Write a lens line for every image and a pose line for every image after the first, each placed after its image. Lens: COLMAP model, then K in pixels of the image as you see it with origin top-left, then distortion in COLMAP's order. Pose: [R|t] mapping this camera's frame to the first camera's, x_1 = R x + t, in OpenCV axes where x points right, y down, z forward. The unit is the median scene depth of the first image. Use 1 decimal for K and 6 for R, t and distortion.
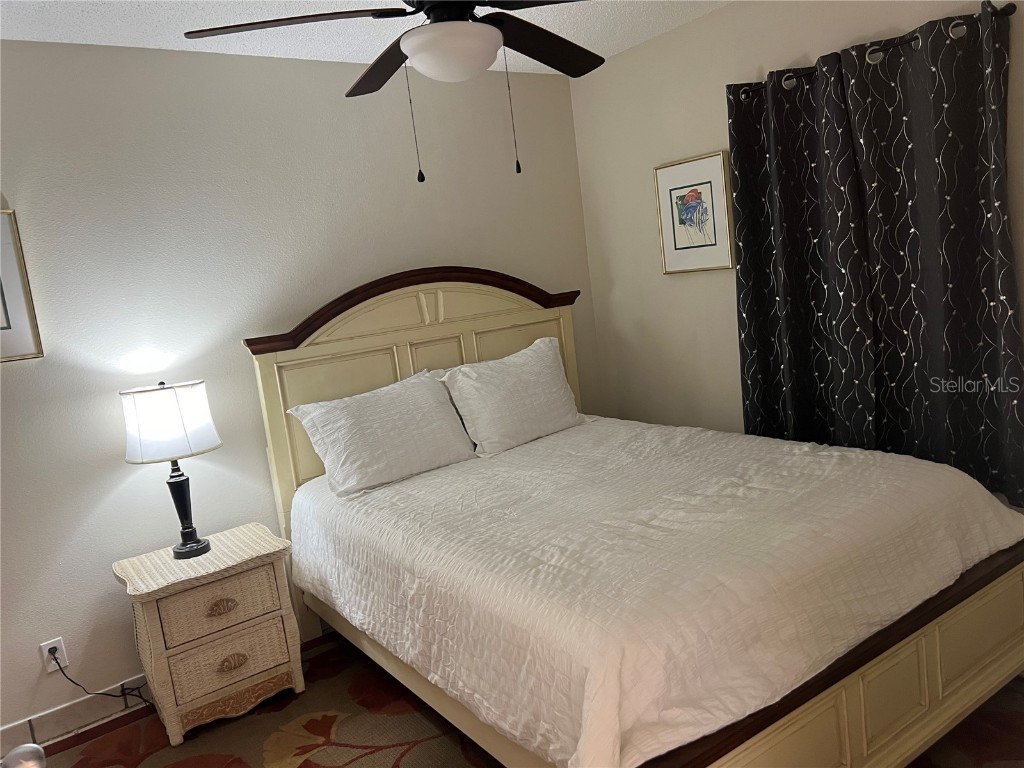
lens RADIAL K [[775.0, 0, 514.3], [0, 775.0, 385.9], [0, 0, 1]] dist [0.004763, -0.003330]
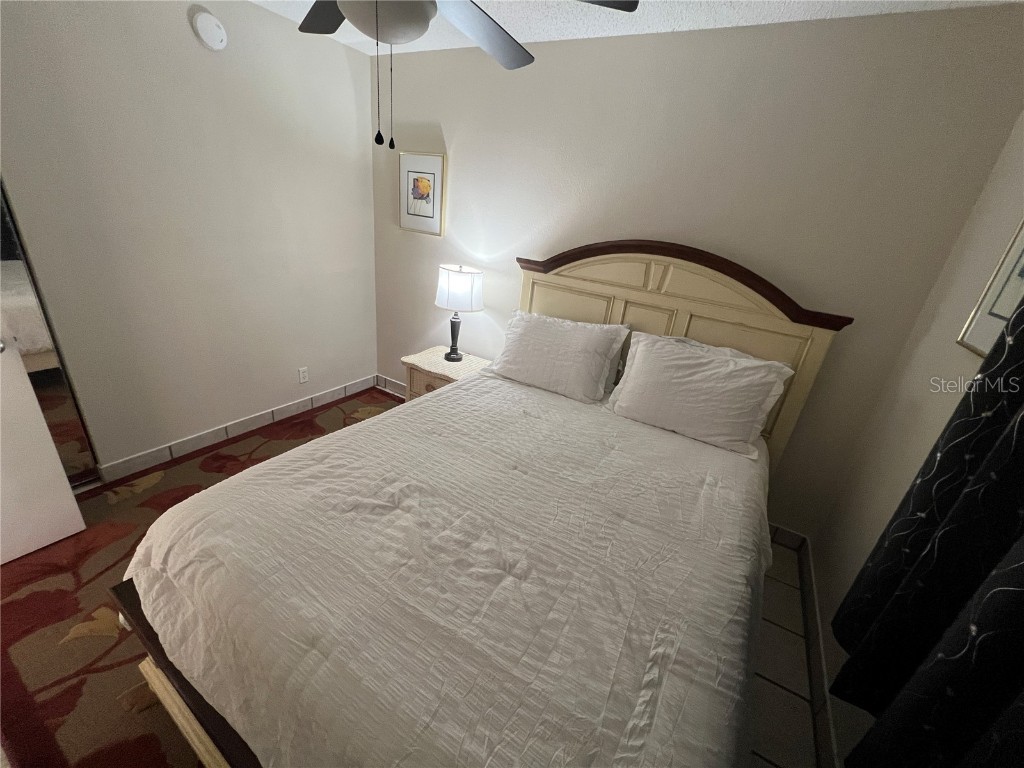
lens RADIAL K [[409.3, 0, 511.8], [0, 409.3, 385.2], [0, 0, 1]] dist [-0.001437, 0.000558]
pose [[0.361276, 0.510200, -0.780497, 0.389113], [-0.282802, 0.857559, 0.429670, -0.173497], [0.888539, 0.065496, 0.454101, 0.578770]]
